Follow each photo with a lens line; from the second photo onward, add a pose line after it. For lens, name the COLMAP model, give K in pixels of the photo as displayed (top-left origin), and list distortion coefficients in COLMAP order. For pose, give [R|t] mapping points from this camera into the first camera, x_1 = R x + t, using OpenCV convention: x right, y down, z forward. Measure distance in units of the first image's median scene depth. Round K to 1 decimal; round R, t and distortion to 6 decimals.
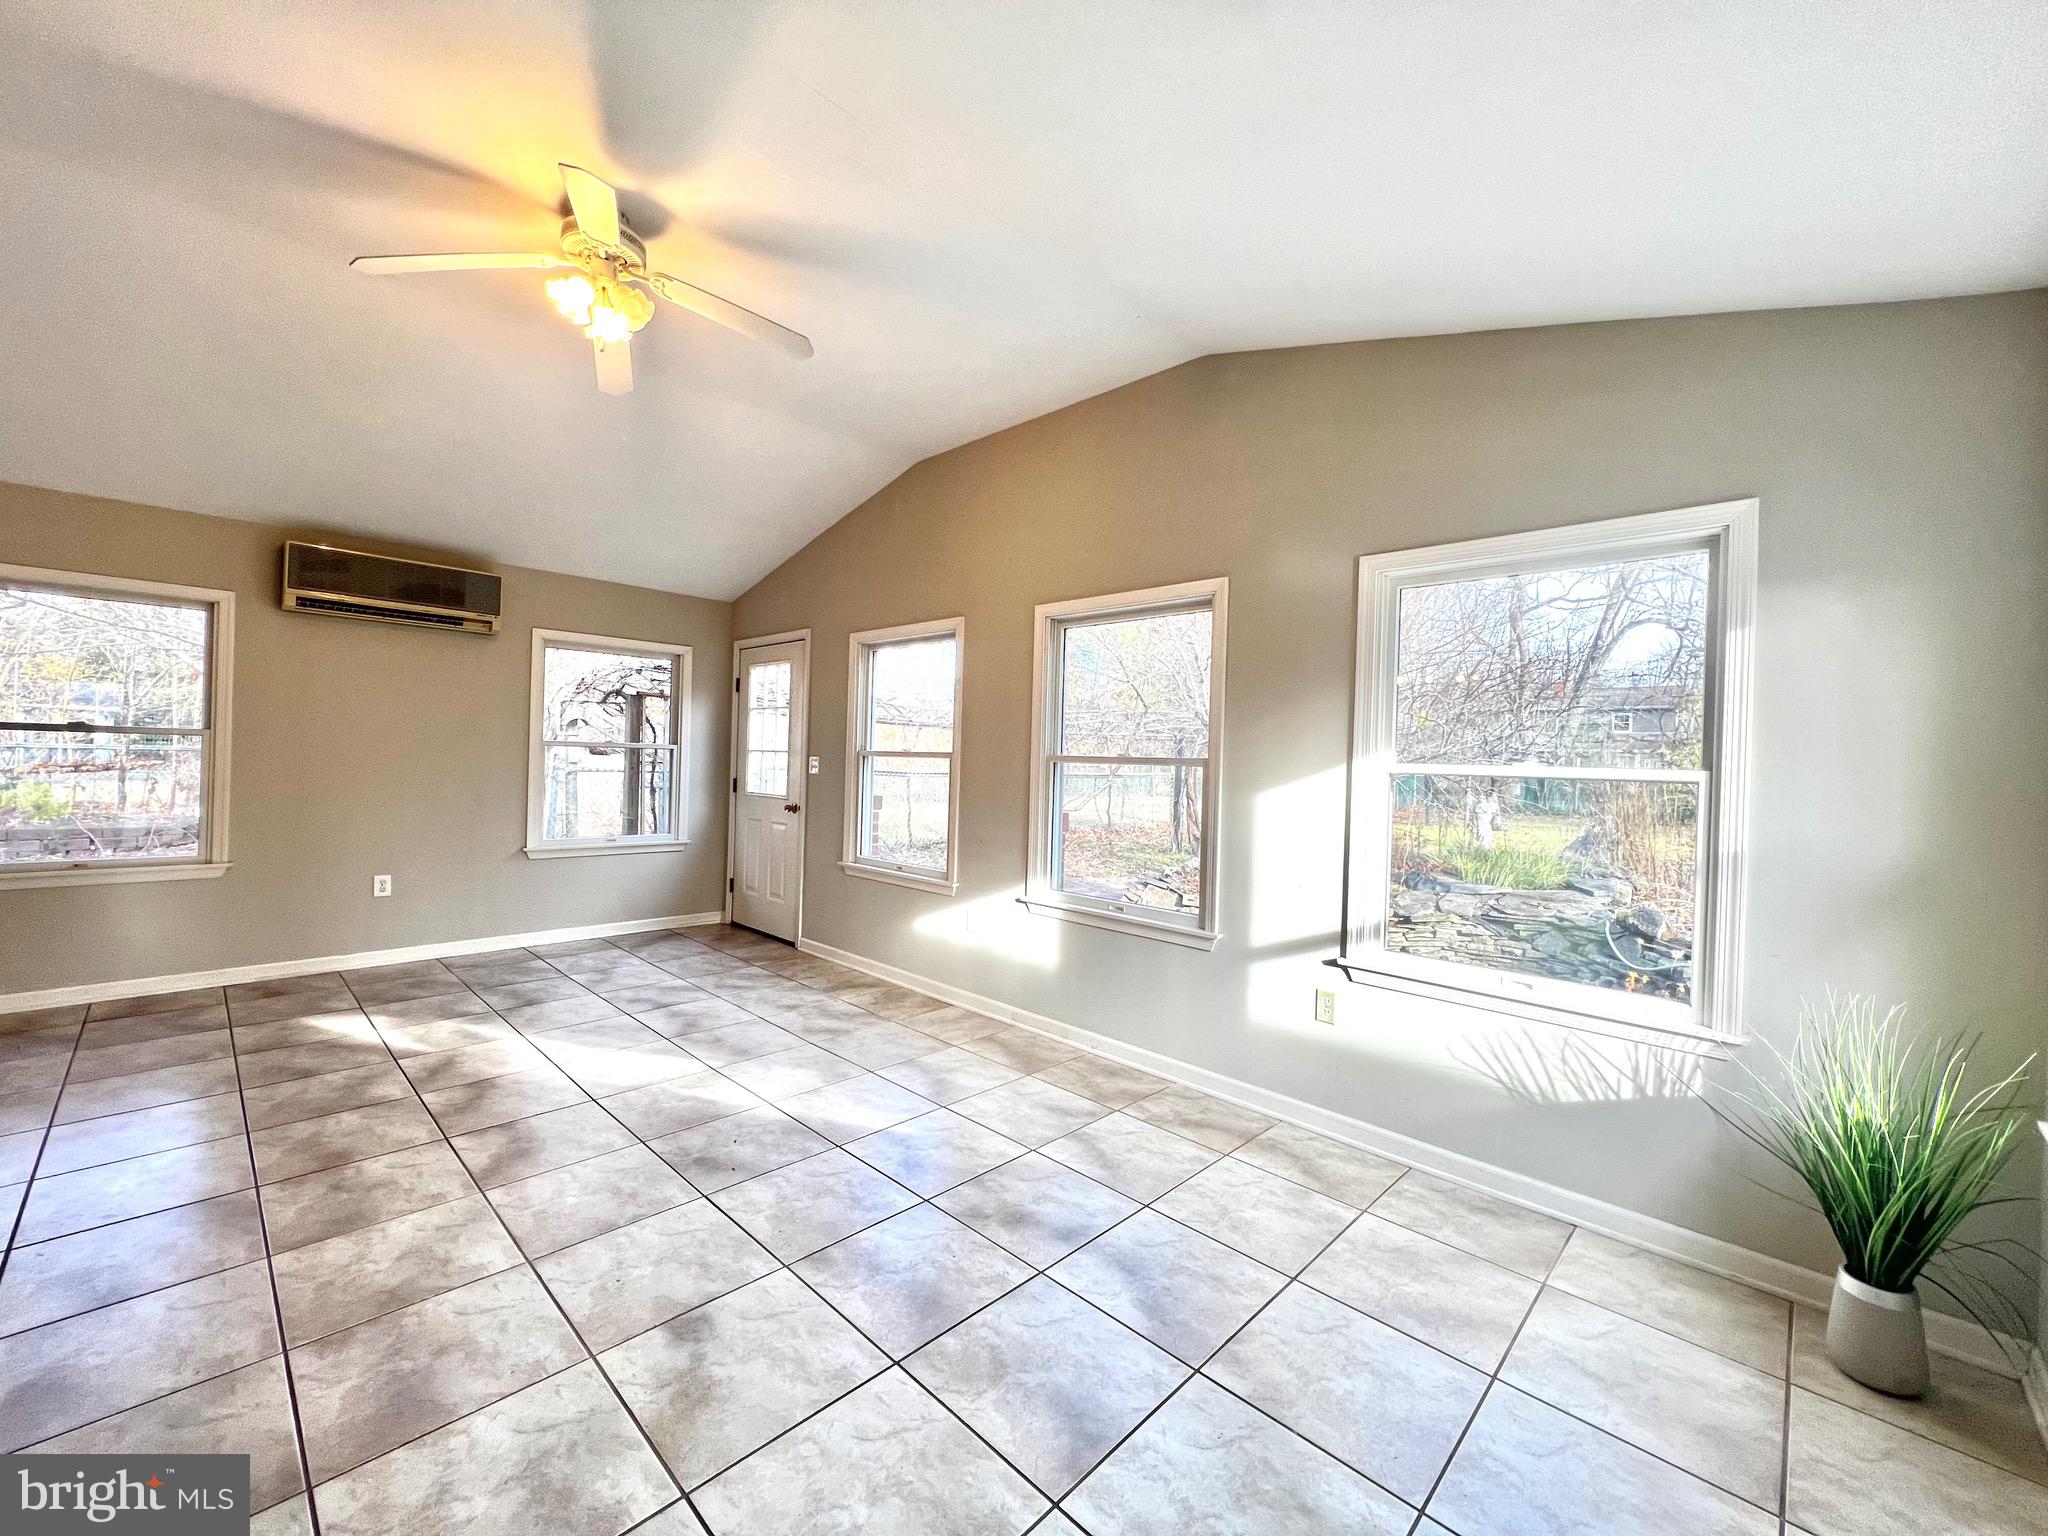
lens RADIAL K [[813.6, 0, 1024.0], [0, 813.6, 768.0], [0, 0, 1]] dist [0.000800, 0.000136]
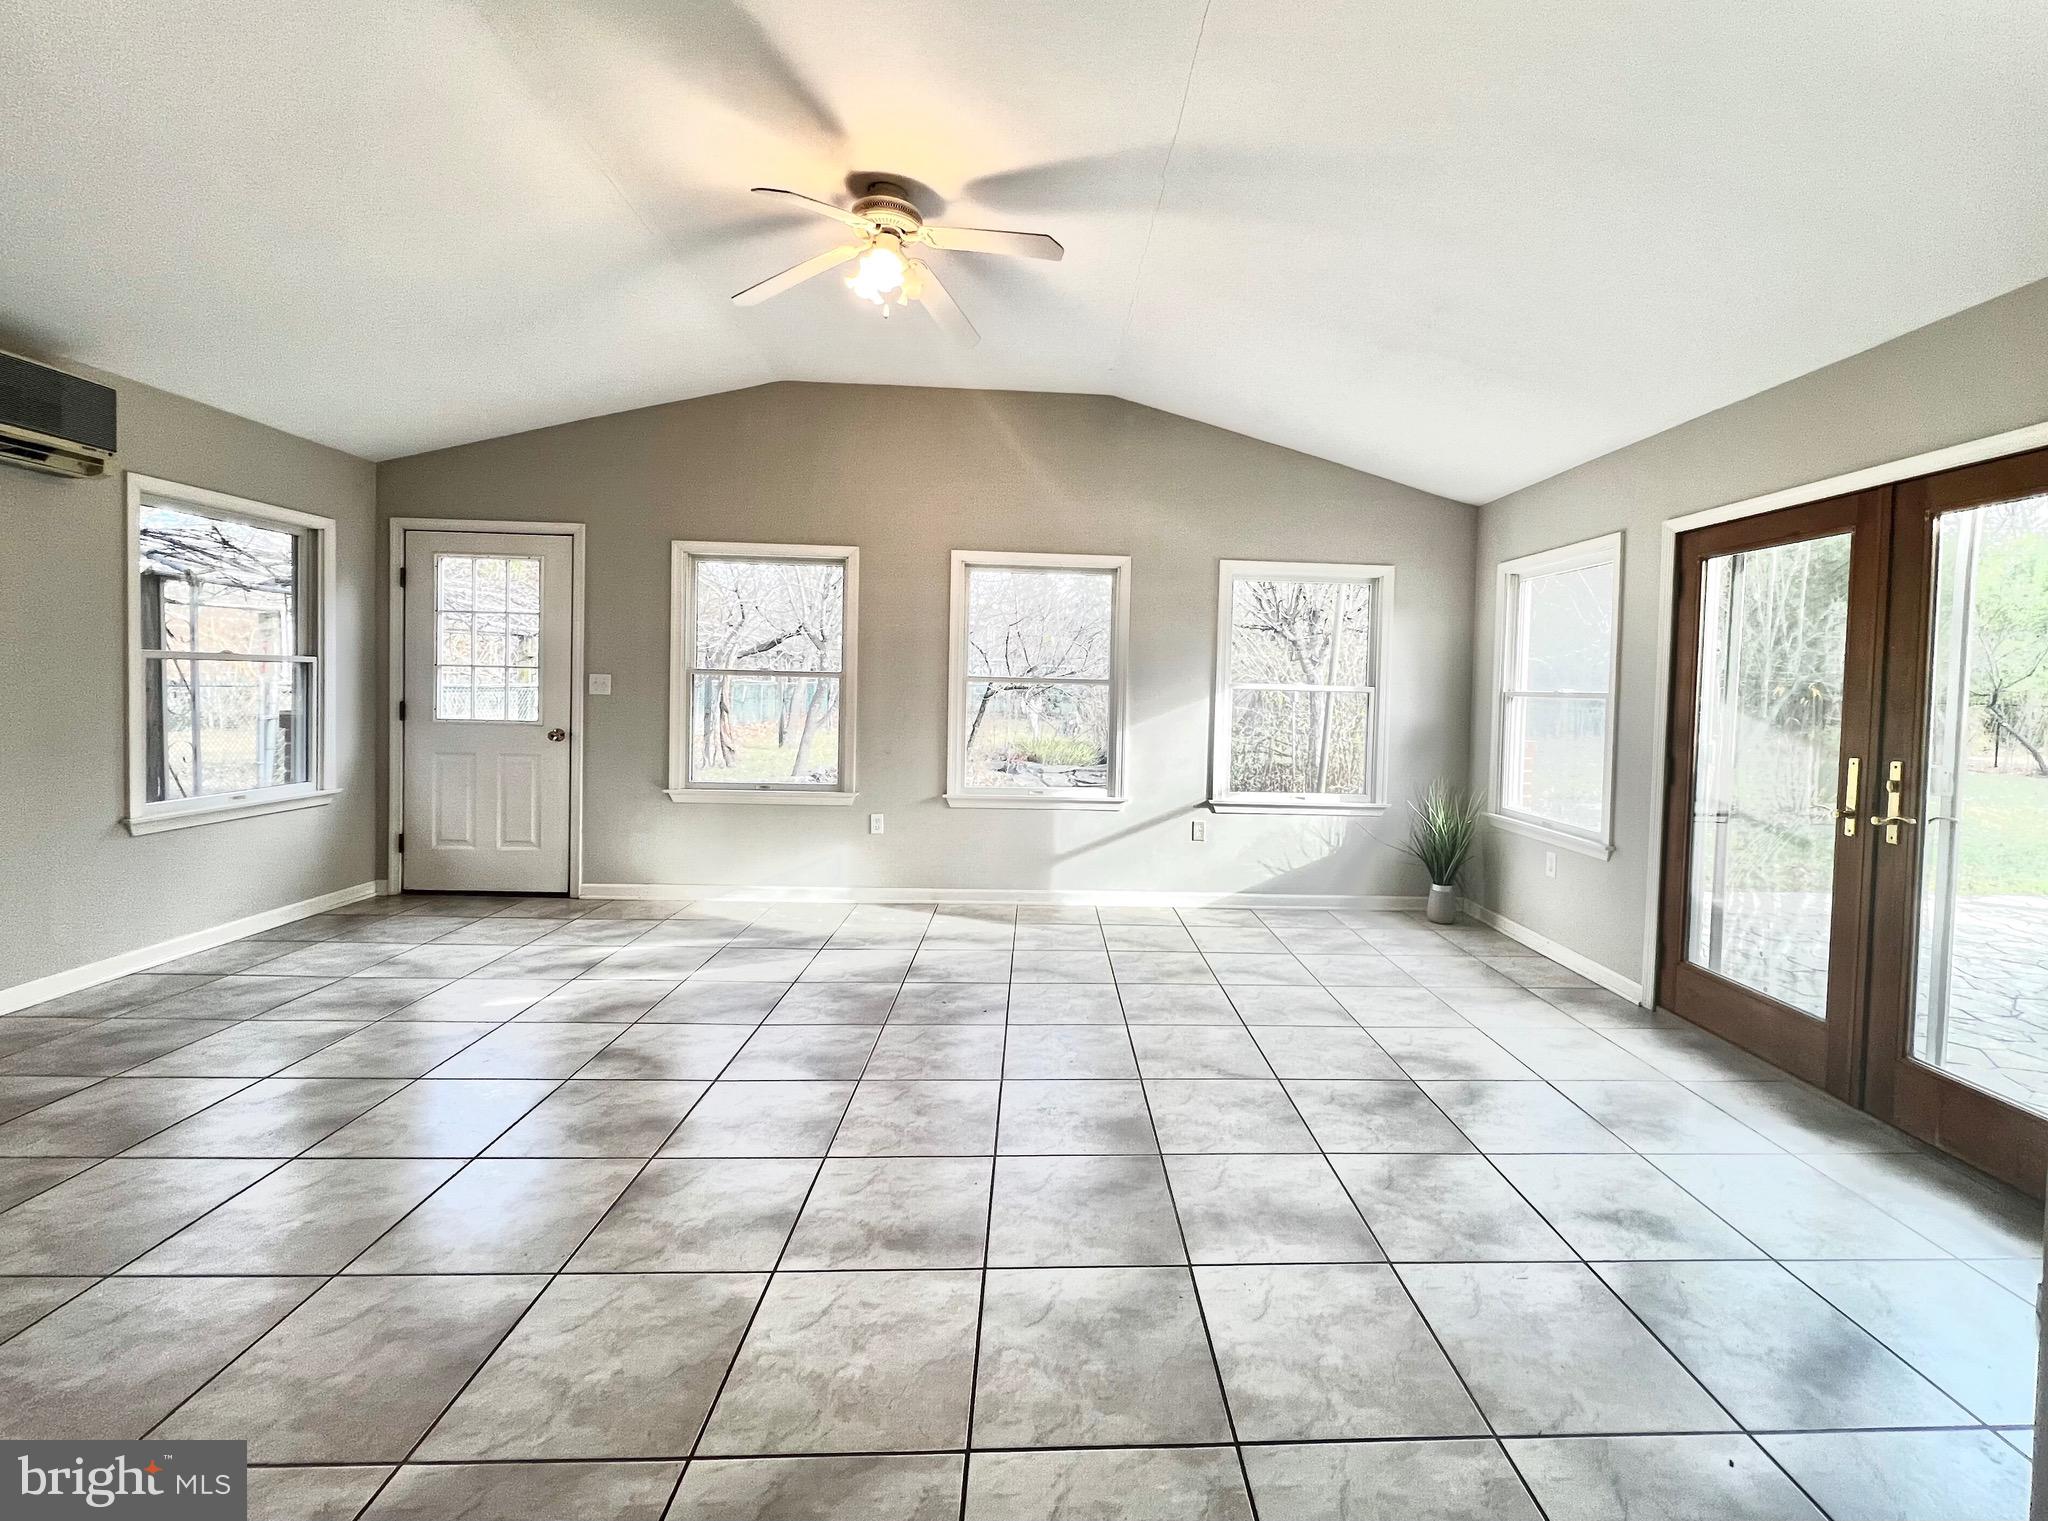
lens RADIAL K [[859.9, 0, 1069.4], [0, 859.9, 707.3], [0, 0, 1]] dist [0.002991, 0.000424]
pose [[0.684562, -0.031880, 0.728257, -0.647914], [0.002196, 0.999129, 0.041673, -0.017237], [-0.728951, -0.026929, 0.684036, 0.003125]]
